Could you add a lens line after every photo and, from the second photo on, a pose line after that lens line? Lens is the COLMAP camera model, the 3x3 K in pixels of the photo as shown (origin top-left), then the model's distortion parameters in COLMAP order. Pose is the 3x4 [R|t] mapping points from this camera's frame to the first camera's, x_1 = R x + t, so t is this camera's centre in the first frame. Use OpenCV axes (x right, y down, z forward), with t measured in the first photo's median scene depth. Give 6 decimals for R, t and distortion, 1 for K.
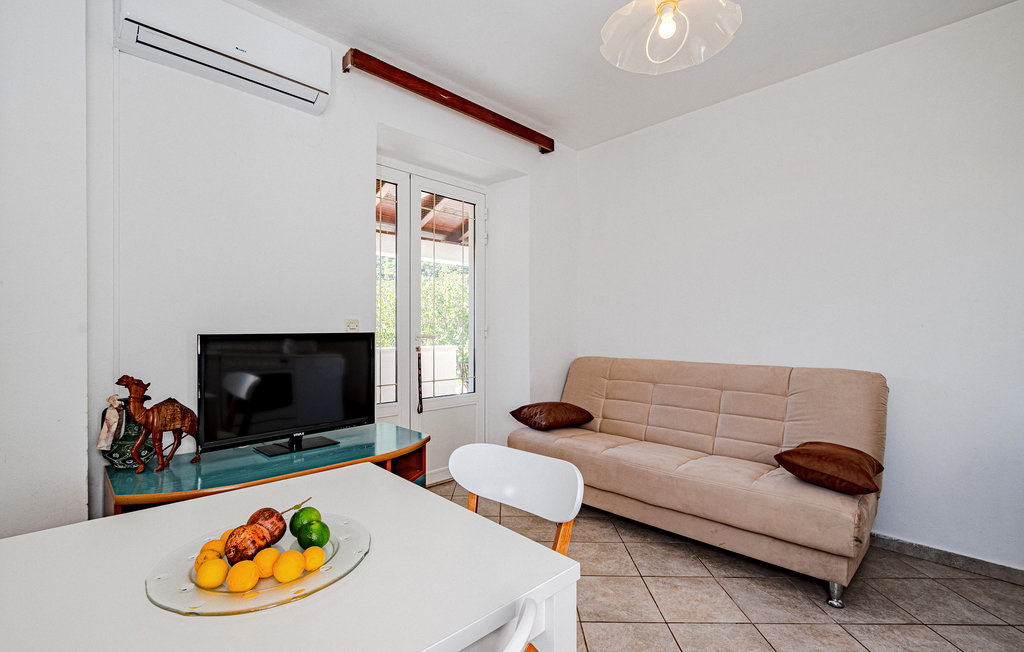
lens RADIAL K [[455.5, 0, 502.8], [0, 455.5, 325.7], [0, 0, 1]] dist [0.009329, -0.003354]
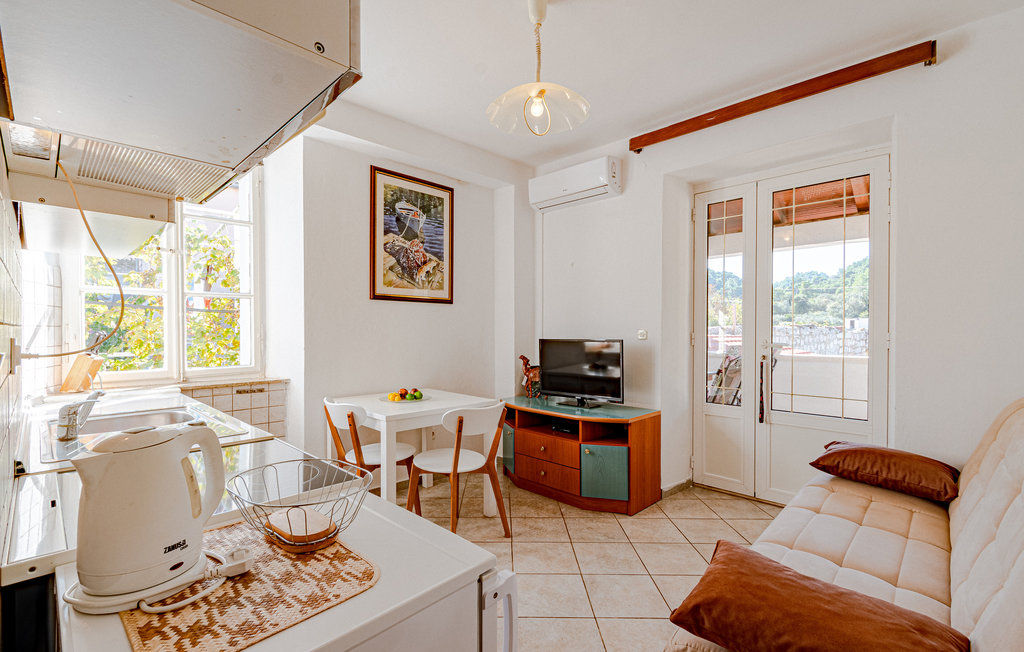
lens RADIAL K [[455.5, 0, 508.7], [0, 455.5, 326.4], [0, 0, 1]] dist [0.009329, -0.003354]
pose [[0.025767, 0.005574, -0.999652, 1.037738], [0.012724, 0.999902, 0.005904, -0.038216], [0.999587, -0.012871, 0.025694, 0.561137]]
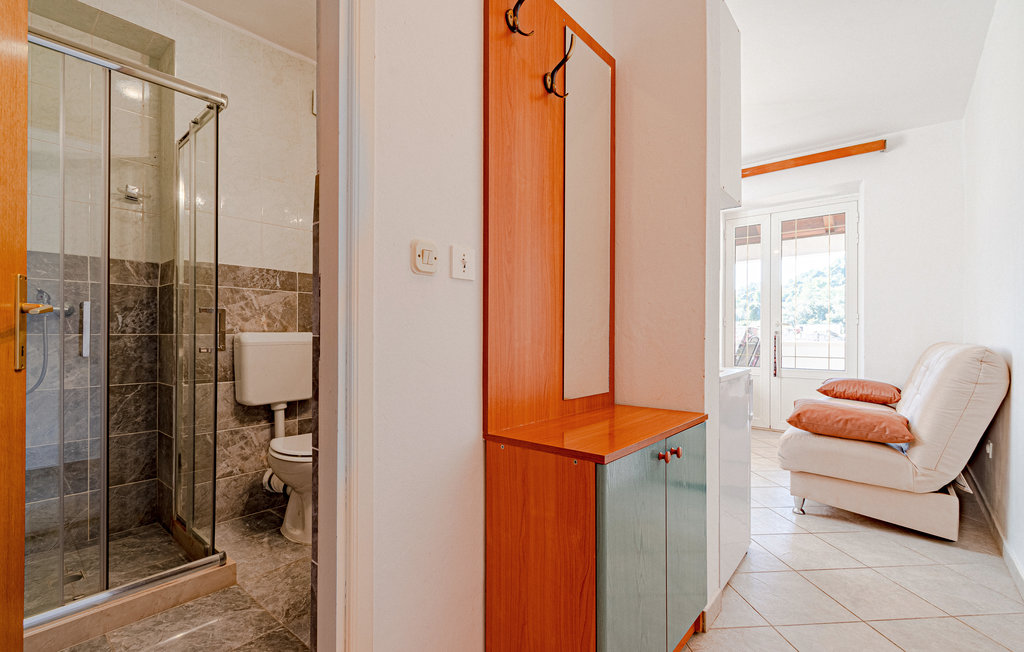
lens RADIAL K [[455.5, 0, 510.8], [0, 455.5, 331.7], [0, 0, 1]] dist [0.009329, -0.003354]
pose [[0.106497, -0.001503, -0.994312, 1.543267], [0.017132, 0.999853, 0.000324, 0.042727], [0.994165, -0.017069, 0.106507, 0.010244]]
